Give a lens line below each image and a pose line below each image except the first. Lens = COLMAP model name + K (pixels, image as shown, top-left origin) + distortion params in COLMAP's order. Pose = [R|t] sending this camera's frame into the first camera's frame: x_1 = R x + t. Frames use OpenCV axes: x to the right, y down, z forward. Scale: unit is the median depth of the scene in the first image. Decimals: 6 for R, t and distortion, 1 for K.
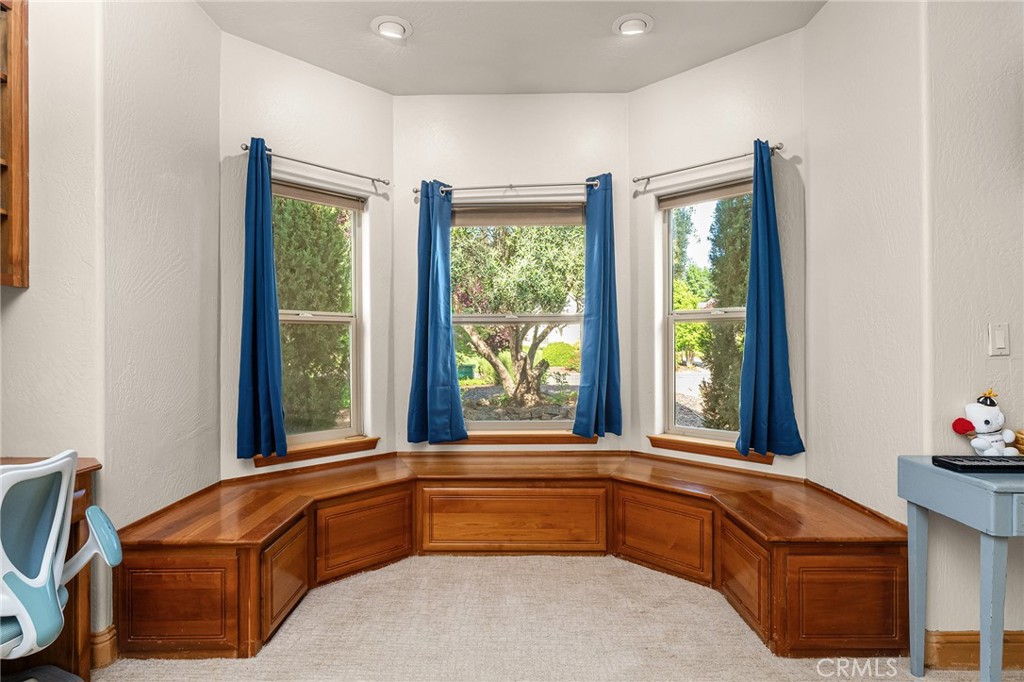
lens RADIAL K [[545.3, 0, 512.0], [0, 545.3, 341.0], [0, 0, 1]] dist [0.000249, -0.000439]
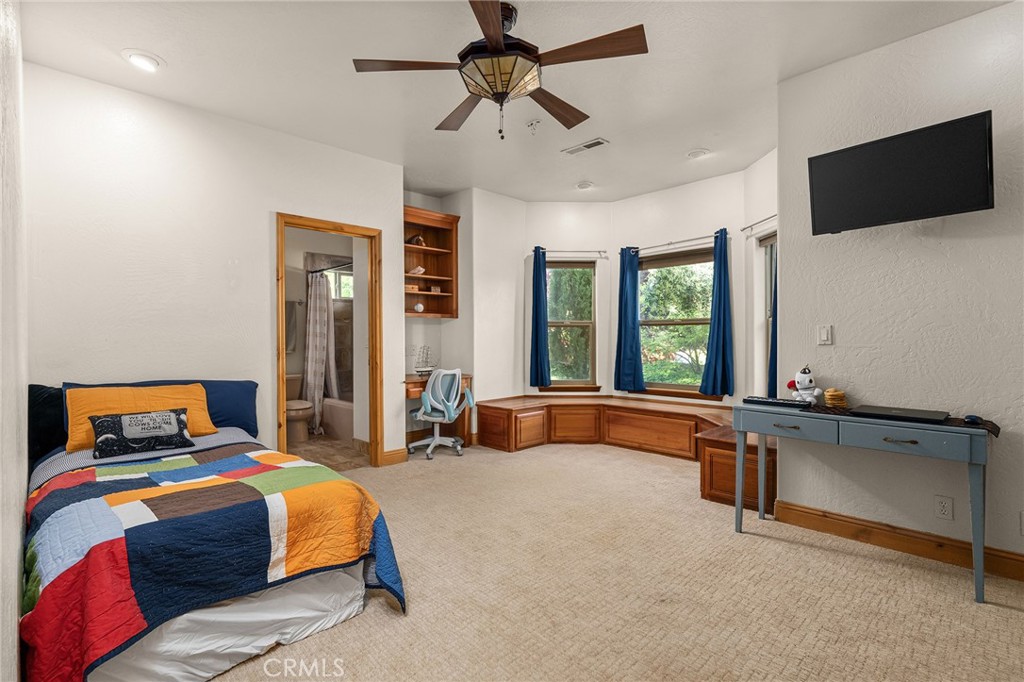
lens RADIAL K [[479.6, 0, 512.0], [0, 479.6, 341.0], [0, 0, 1]] dist [-0.002825, -0.000317]
pose [[0.703186, 0.008385, -0.710956, 0.804088], [0.000710, 0.999922, 0.012496, -0.001811], [0.711006, -0.009292, 0.703125, -0.441393]]
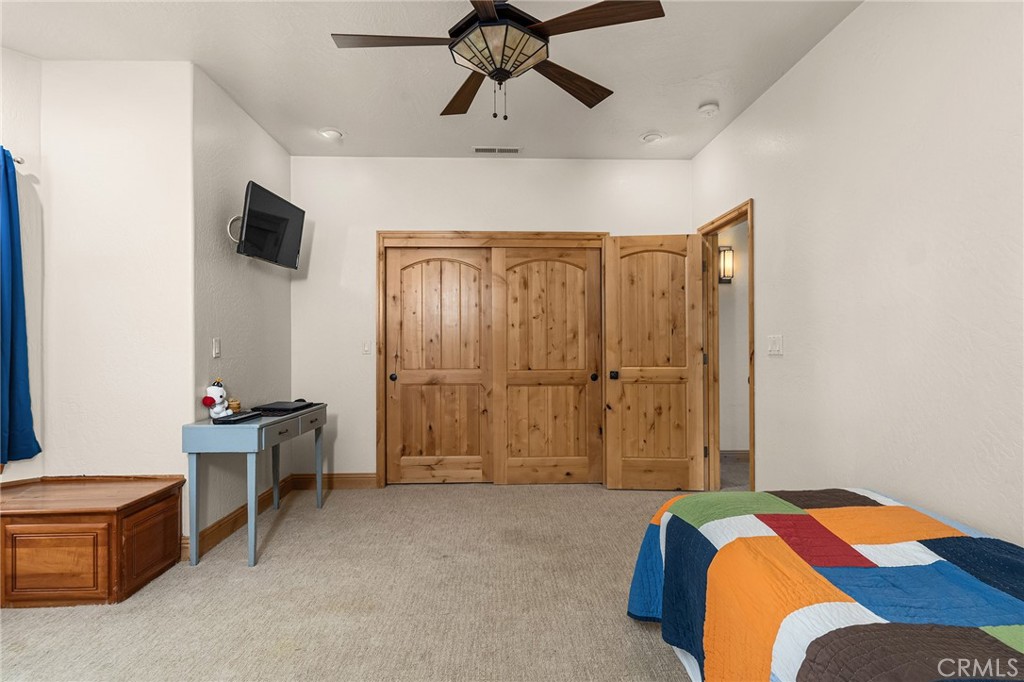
lens RADIAL K [[546.9, 0, 512.0], [0, 546.9, 341.0], [0, 0, 1]] dist [0.001743, 0.000399]
pose [[-0.032256, 0.011574, 0.999413, -0.519209], [0.005077, 0.999922, -0.011416, 0.000571], [-0.999467, 0.004705, -0.032313, 0.094338]]
